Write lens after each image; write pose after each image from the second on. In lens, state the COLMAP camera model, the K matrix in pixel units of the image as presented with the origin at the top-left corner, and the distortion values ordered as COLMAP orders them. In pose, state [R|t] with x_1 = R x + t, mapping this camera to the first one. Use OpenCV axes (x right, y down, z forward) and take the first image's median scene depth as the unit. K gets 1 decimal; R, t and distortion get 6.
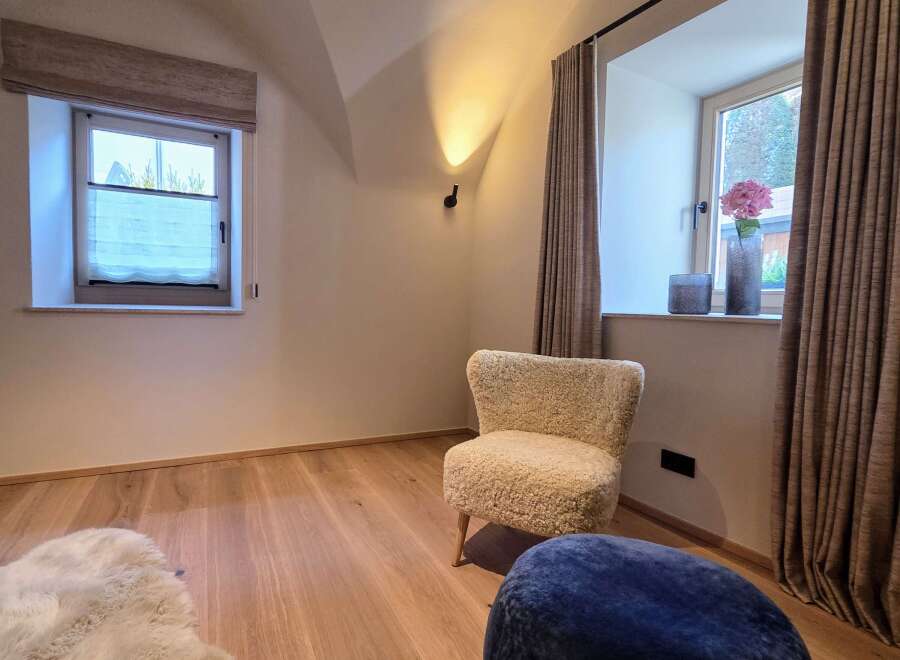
lens RADIAL K [[491.3, 0, 446.3], [0, 491.3, 331.8], [0, 0, 1]] dist [0.005674, -0.003706]
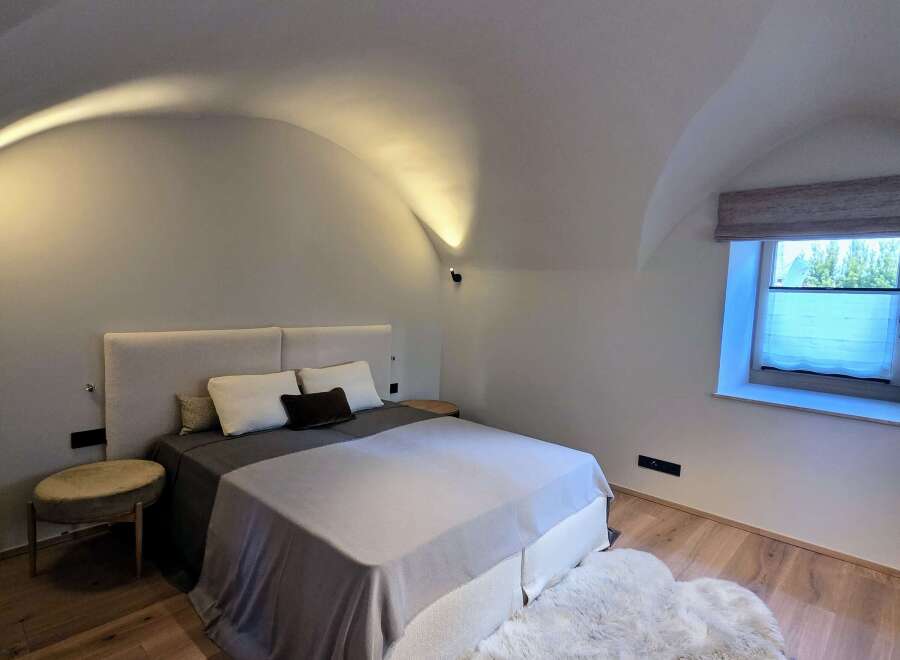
lens RADIAL K [[491.3, 0, 447.8], [0, 491.3, 331.9], [0, 0, 1]] dist [0.005674, -0.003706]
pose [[0.348021, 0.063543, -0.935331, 0.185137], [-0.085148, 0.995719, 0.035964, -0.218456], [0.933612, 0.067125, 0.351942, -0.214701]]
